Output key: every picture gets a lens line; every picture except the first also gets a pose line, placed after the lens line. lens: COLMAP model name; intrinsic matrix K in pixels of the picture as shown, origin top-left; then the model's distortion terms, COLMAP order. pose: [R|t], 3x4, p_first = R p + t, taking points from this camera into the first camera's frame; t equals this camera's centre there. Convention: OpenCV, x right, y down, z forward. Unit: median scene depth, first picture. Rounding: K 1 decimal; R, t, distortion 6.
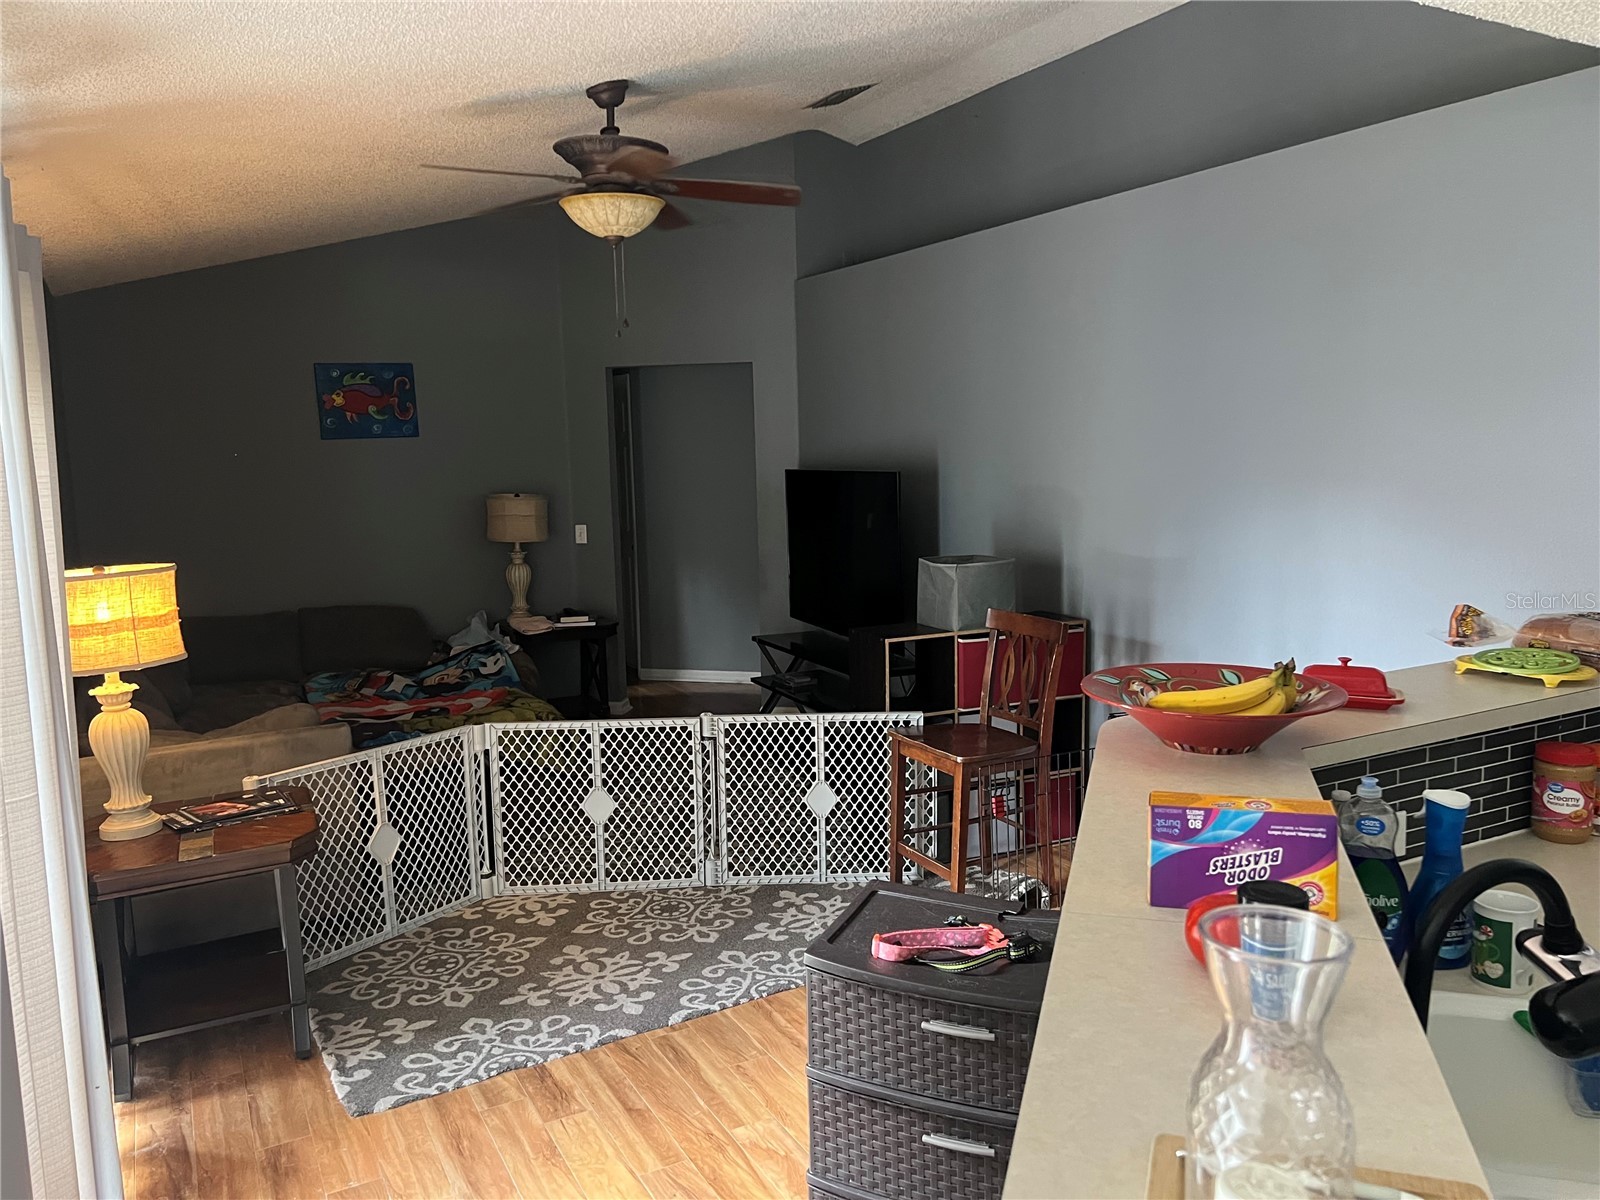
lens RADIAL K [[1189.0, 0, 799.3], [0, 1189.0, 599.3], [0, 0, 1]] dist [0.001813, 0.000648]
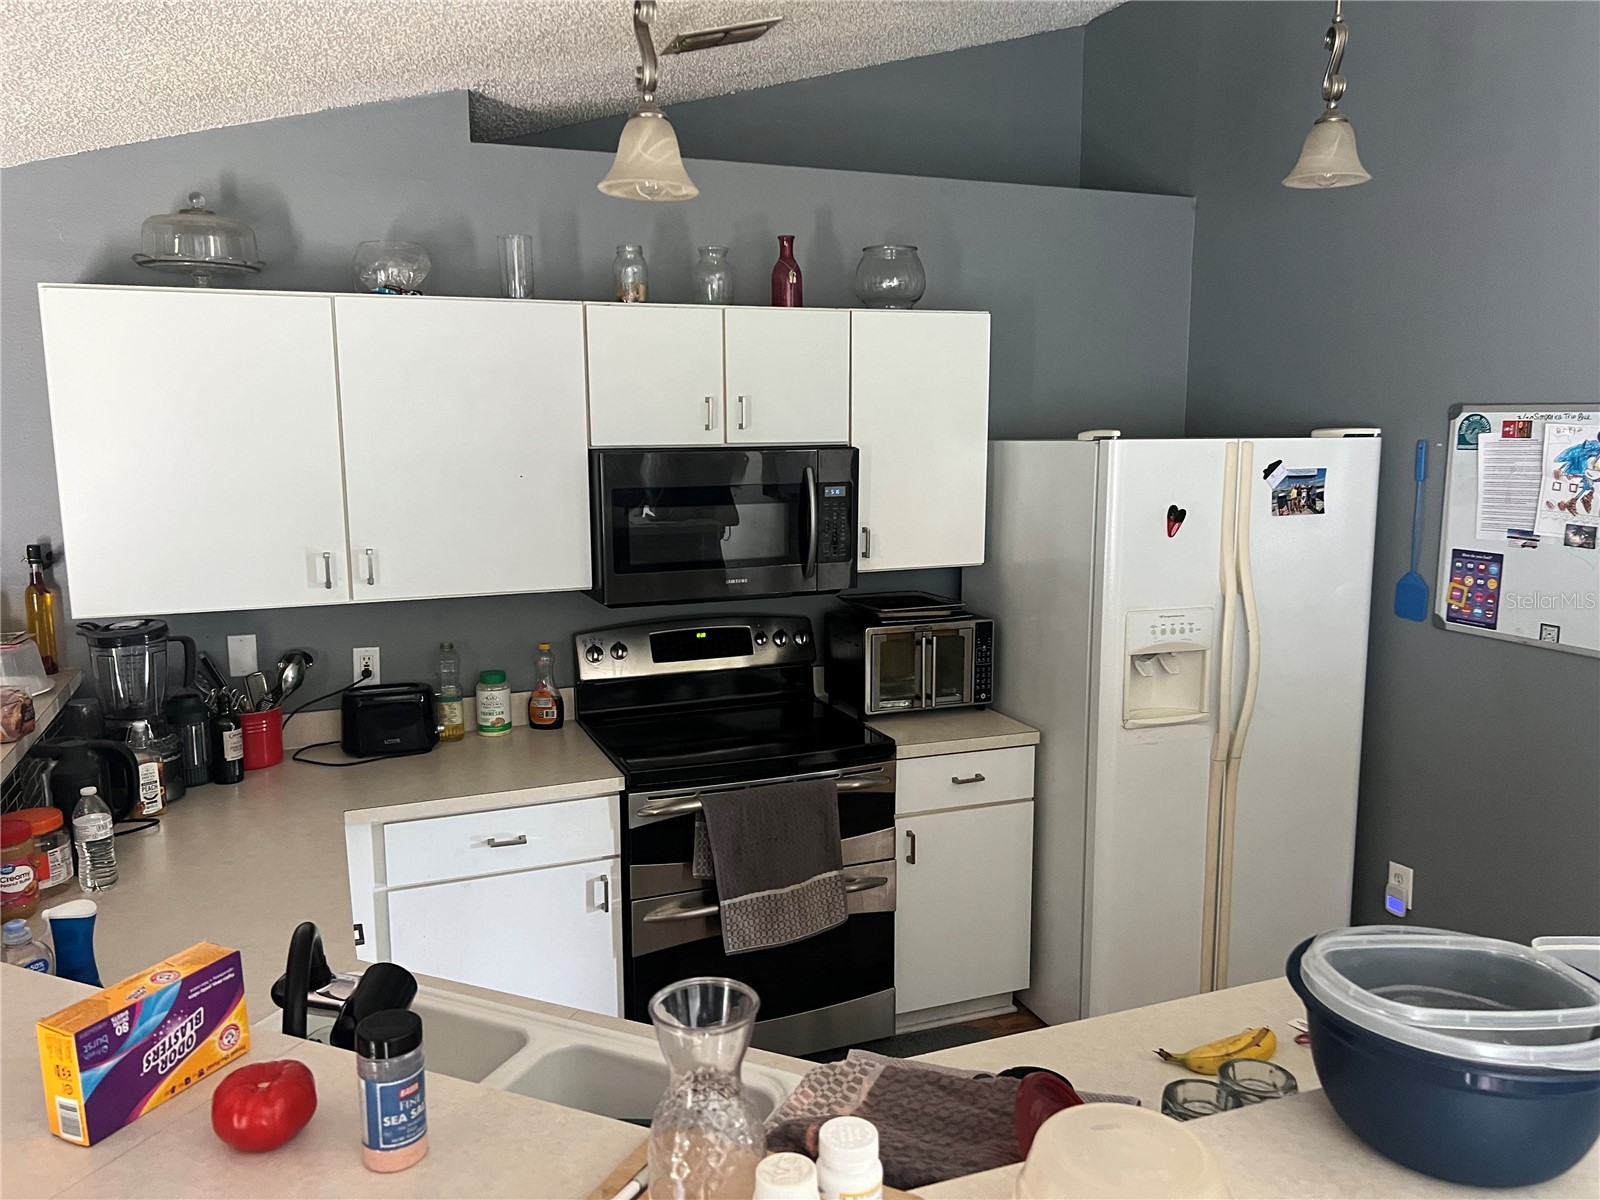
lens RADIAL K [[1189.0, 0, 800.0], [0, 1189.0, 602.5], [0, 0, 1]] dist [0.001813, 0.000648]
pose [[0.127816, -0.133333, 0.982795, -0.434620], [0.141576, 0.983227, 0.114979, -0.155001], [-0.981641, 0.124443, 0.144549, 0.338950]]
